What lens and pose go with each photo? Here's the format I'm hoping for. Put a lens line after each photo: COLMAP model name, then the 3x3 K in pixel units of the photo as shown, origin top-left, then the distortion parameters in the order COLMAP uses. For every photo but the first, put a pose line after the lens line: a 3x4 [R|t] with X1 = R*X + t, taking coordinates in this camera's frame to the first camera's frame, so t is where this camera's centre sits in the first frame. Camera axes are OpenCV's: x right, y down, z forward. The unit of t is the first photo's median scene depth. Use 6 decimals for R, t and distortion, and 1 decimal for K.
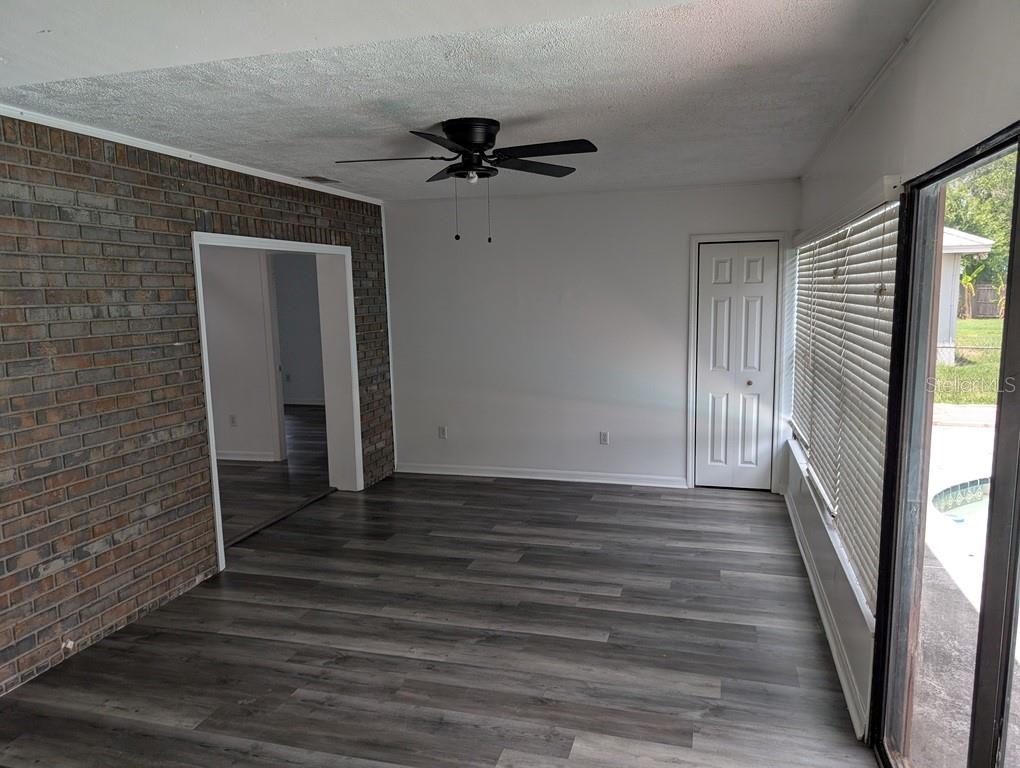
lens RADIAL K [[728.3, 0, 510.6], [0, 728.3, 385.4], [0, 0, 1]] dist [0.008030, 0.001821]
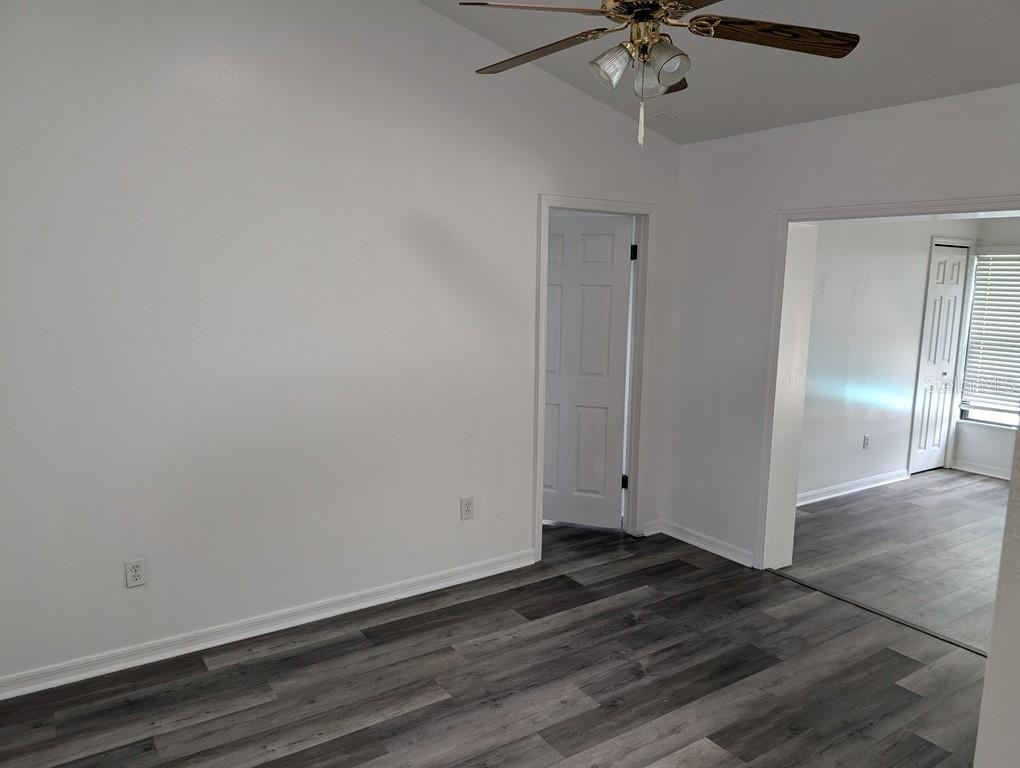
lens RADIAL K [[728.3, 0, 510.1], [0, 728.3, 386.4], [0, 0, 1]] dist [0.008030, 0.001821]
pose [[0.642299, -0.079700, 0.762299, -0.908849], [0.065103, 0.996658, 0.049348, -0.078758], [-0.763684, 0.017932, 0.645341, 0.752617]]
